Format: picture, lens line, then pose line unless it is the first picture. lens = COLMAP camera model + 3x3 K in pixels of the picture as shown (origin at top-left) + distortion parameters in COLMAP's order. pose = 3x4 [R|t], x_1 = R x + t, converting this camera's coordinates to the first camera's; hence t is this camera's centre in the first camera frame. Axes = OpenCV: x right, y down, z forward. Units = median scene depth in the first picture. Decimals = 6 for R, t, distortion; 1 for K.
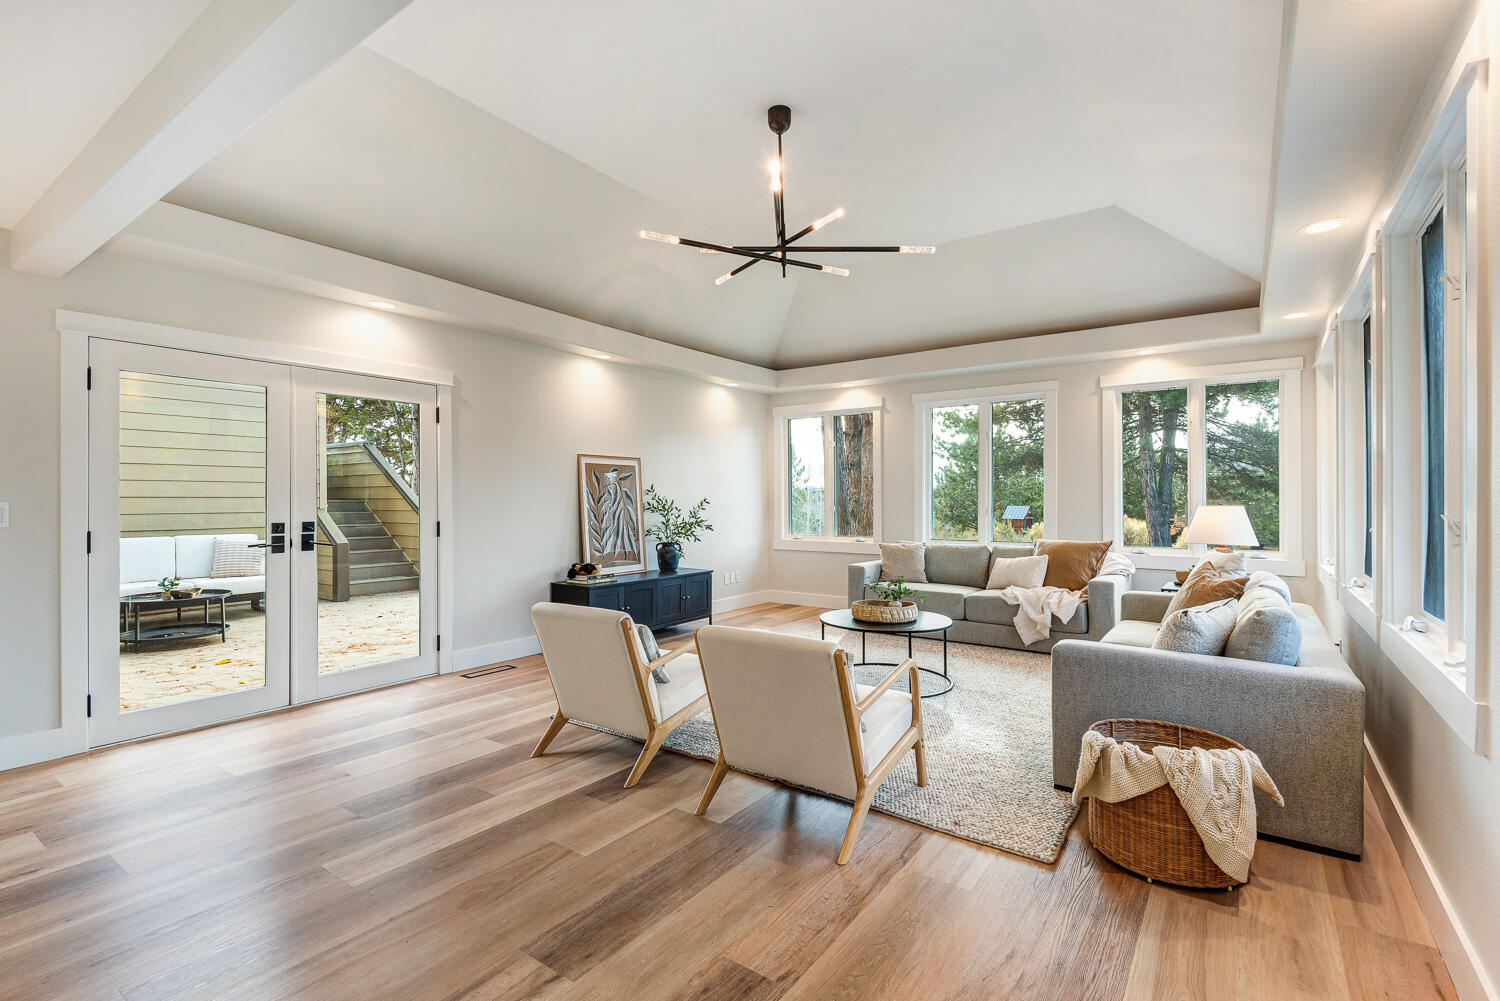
lens RADIAL K [[690.7, 0, 750.3], [0, 690.7, 497.5], [0, 0, 1]] dist [0.031578, -0.020267]
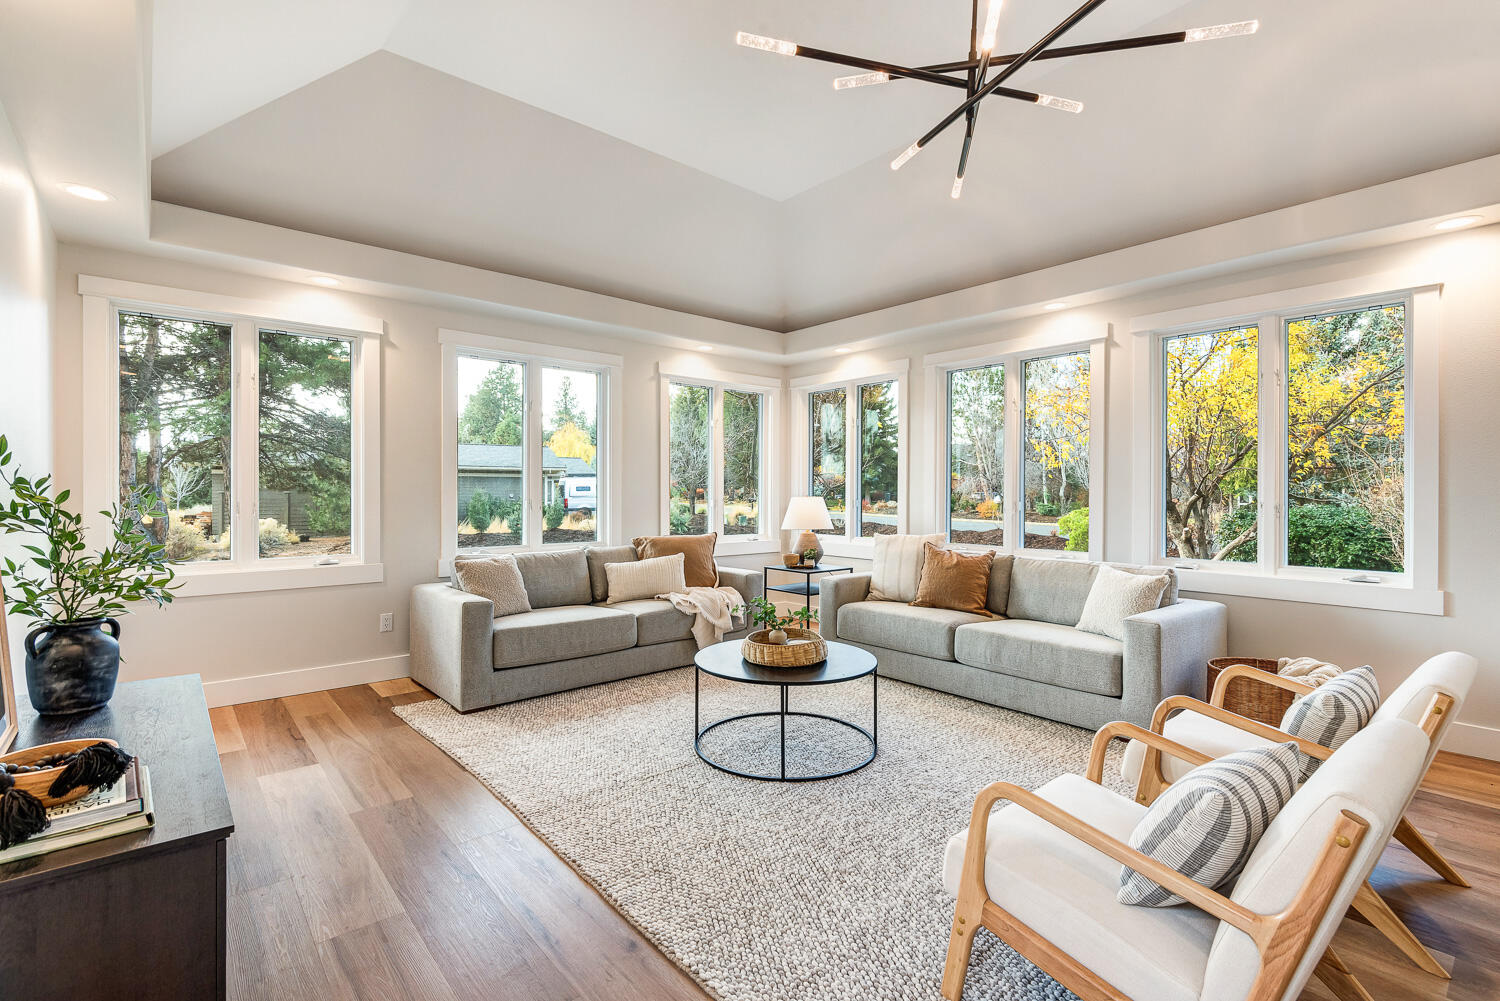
lens RADIAL K [[691.1, 0, 746.1], [0, 691.1, 494.9], [0, 0, 1]] dist [-0.000812, -0.000237]
pose [[0.243167, -0.004943, 0.969972, -0.390262], [-0.008515, 0.999938, 0.007231, 0.000883], [-0.969947, -0.010018, 0.243110, 0.665944]]
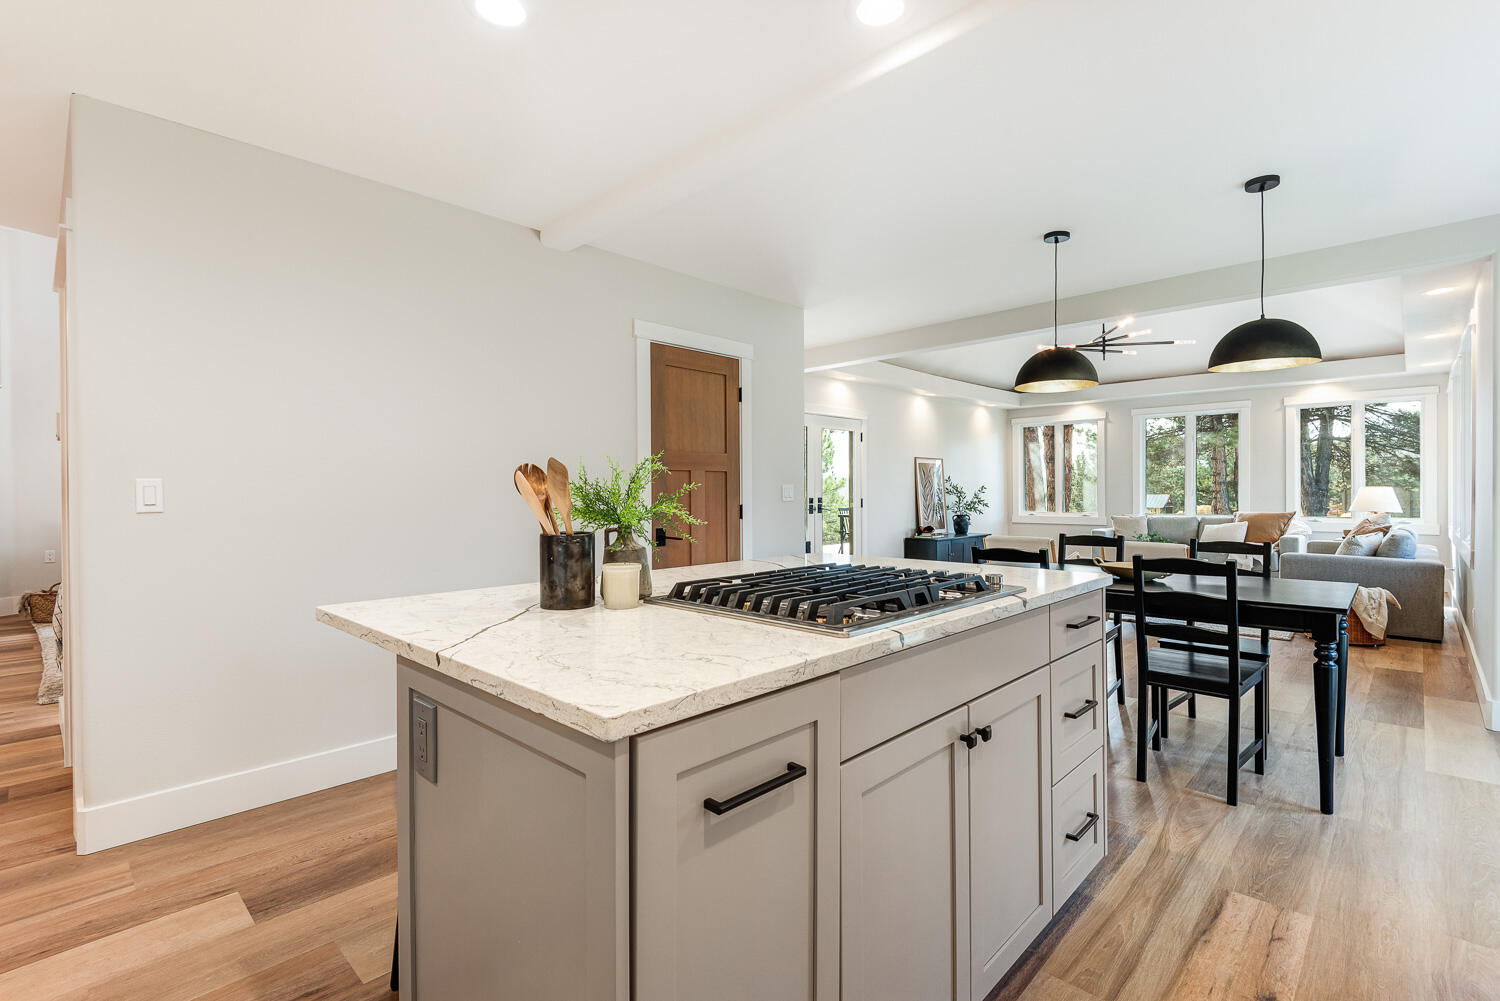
lens RADIAL K [[690.7, 0, 750.3], [0, 690.7, 497.5], [0, 0, 1]] dist [0.031578, -0.020267]
pose [[0.989866, -0.002737, -0.141981, -0.386872], [0.004579, 0.999910, 0.012647, 0.007217], [0.141933, -0.013169, 0.989789, -0.591002]]
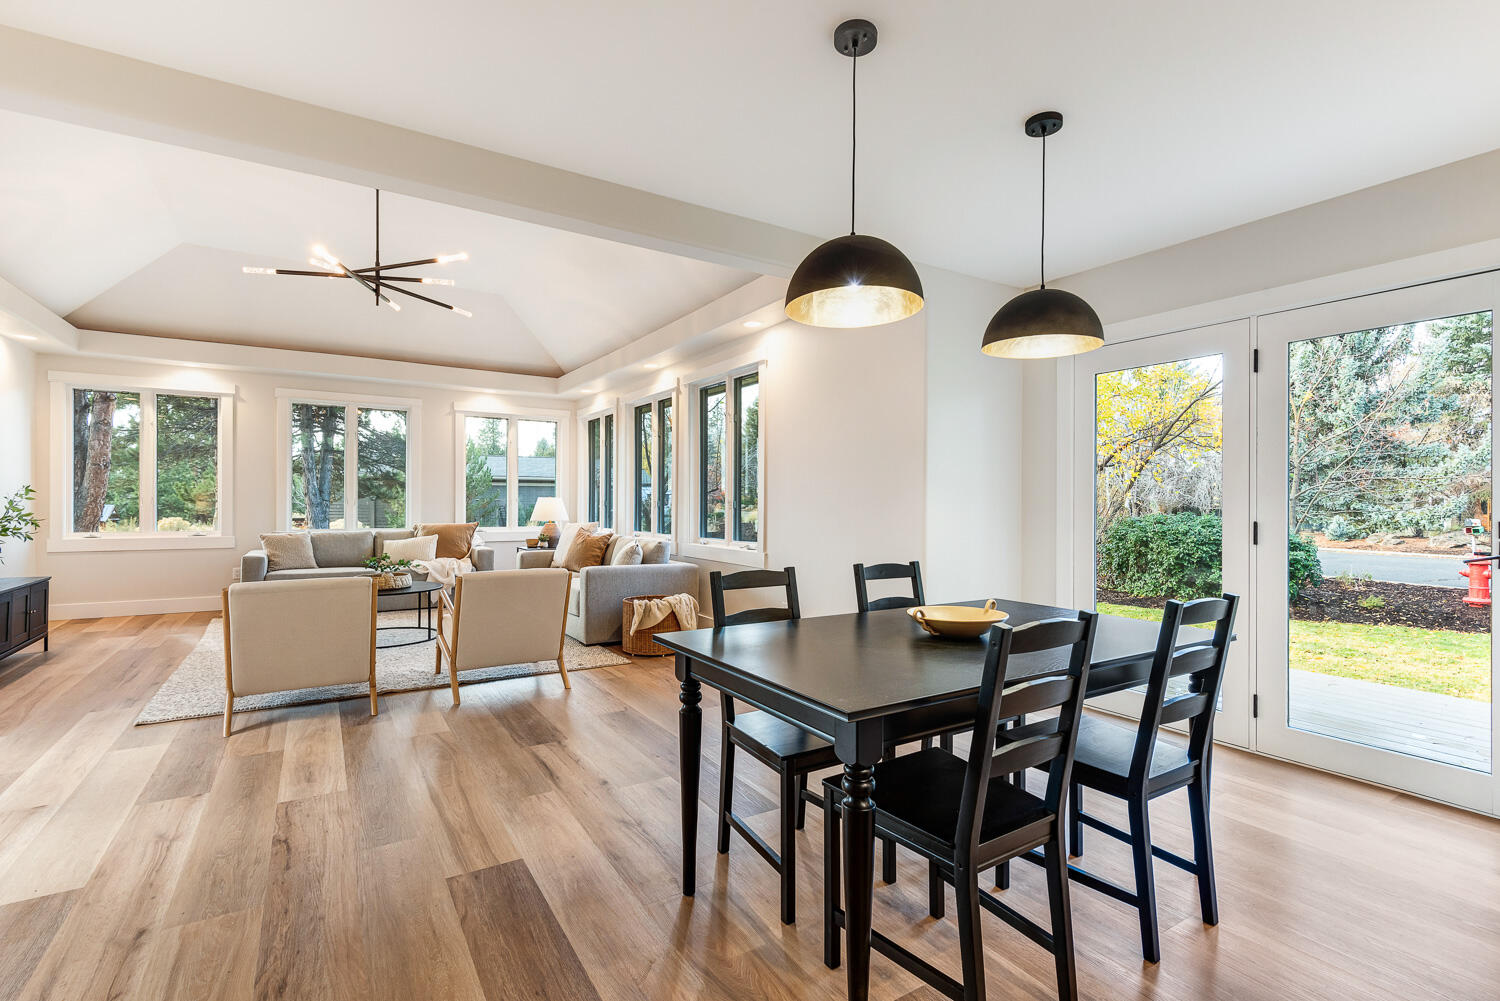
lens RADIAL K [[690.7, 0, 750.3], [0, 690.7, 497.5], [0, 0, 1]] dist [0.031578, -0.020267]
pose [[0.383184, 0.009218, 0.923626, -0.531708], [-0.010431, 0.999930, -0.005652, 0.012896], [-0.923613, -0.007468, 0.383253, -0.050622]]
